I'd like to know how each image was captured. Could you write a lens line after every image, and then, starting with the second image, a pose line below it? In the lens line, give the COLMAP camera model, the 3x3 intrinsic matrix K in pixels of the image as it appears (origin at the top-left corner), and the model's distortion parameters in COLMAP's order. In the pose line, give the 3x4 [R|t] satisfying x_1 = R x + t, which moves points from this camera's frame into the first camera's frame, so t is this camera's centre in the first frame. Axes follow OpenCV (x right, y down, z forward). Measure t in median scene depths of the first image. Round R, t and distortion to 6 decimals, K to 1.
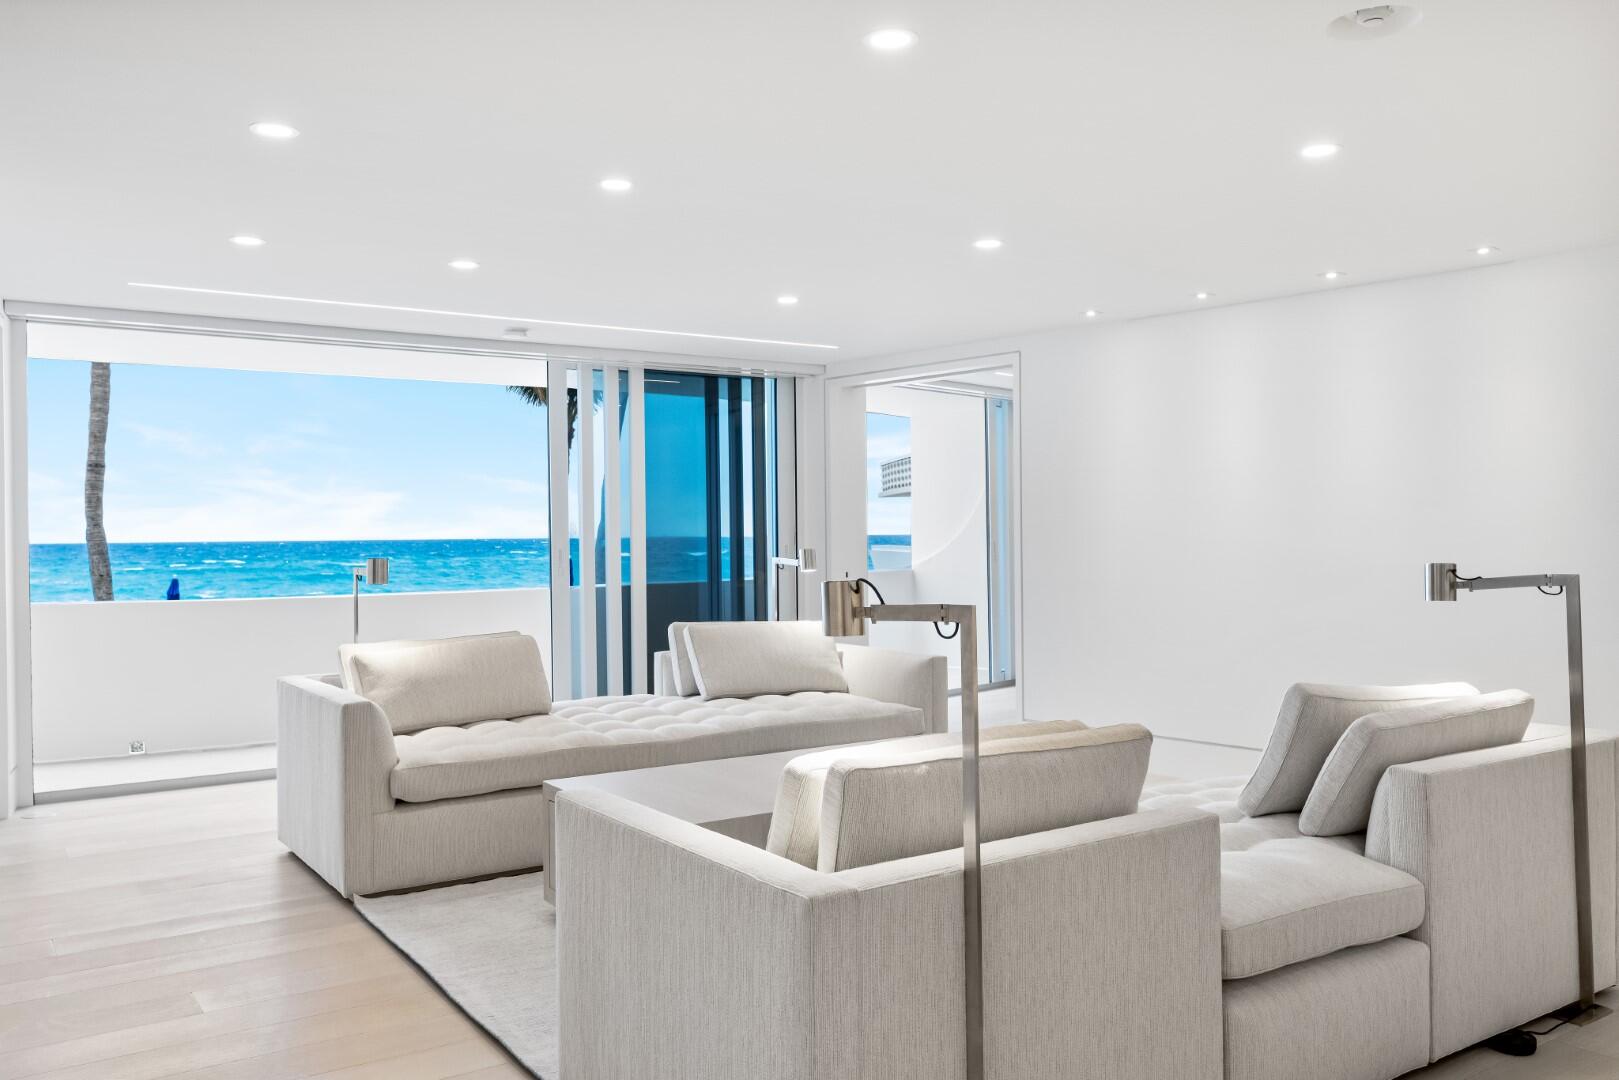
lens RADIAL K [[1310.5, 0, 809.5], [0, 1310.5, 540.0], [0, 0, 1]] dist [0.000586, 0.000155]
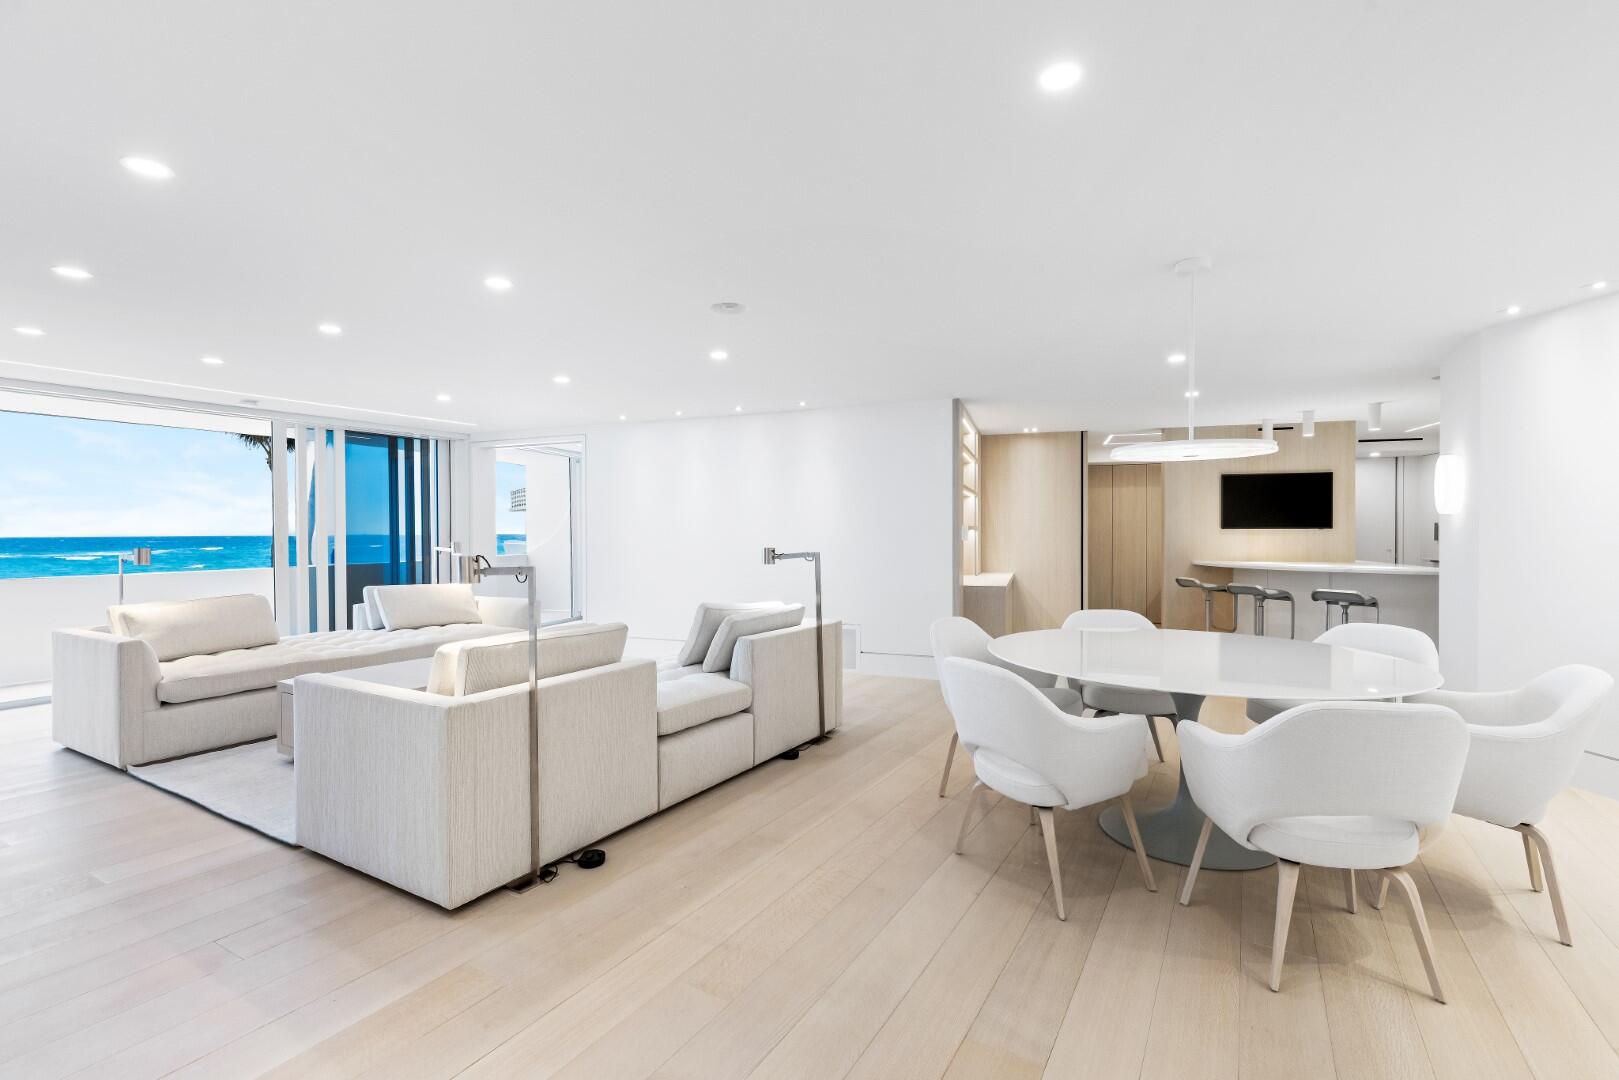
lens RADIAL K [[750.1, 0, 806.1], [0, 750.1, 536.4], [0, 0, 1]] dist [0.009220, -0.000568]
pose [[0.909550, 0.002486, 0.415588, 0.008043], [-0.001893, 0.999997, -0.001838, 0.000828], [-0.415591, 0.000885, 0.909551, -0.129953]]
